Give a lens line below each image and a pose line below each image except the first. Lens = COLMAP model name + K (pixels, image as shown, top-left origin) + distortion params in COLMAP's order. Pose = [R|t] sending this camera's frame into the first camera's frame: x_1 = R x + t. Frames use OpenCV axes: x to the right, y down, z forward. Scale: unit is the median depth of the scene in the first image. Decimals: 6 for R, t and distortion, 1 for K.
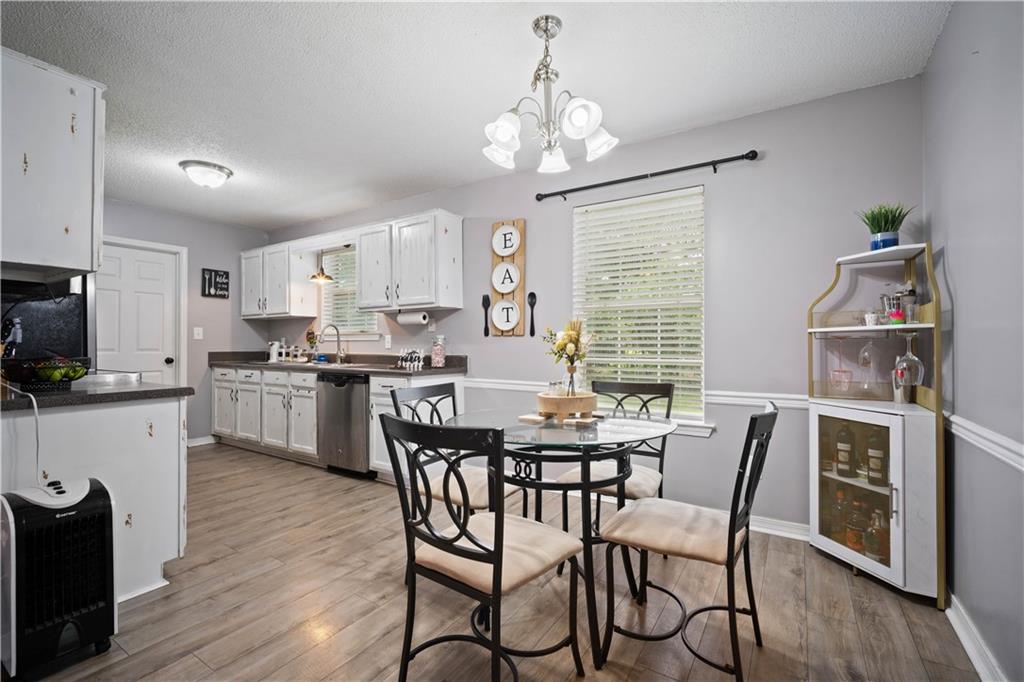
lens RADIAL K [[450.2, 0, 516.0], [0, 450.2, 340.5], [0, 0, 1]] dist [-0.009564, 0.000525]
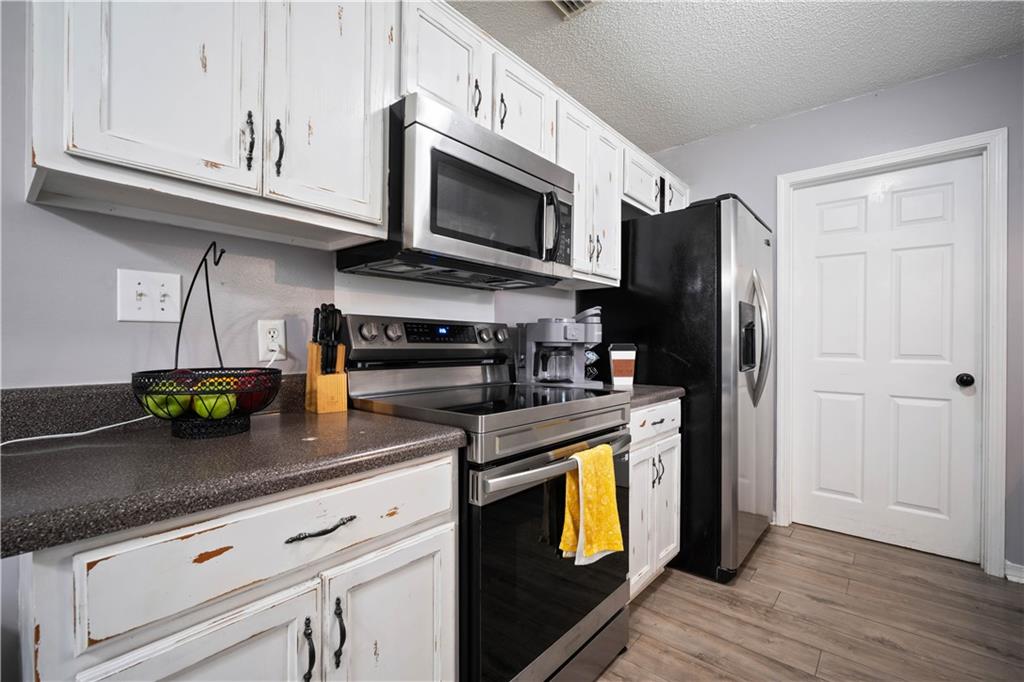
lens RADIAL K [[450.7, 0, 511.7], [0, 450.7, 343.8], [0, 0, 1]] dist [-0.008396, 0.000384]
pose [[-0.140341, 0.000325, -0.990103, -0.236632], [0.004694, 0.999989, -0.000337, 0.003886], [0.990092, -0.004695, -0.140341, 0.596163]]
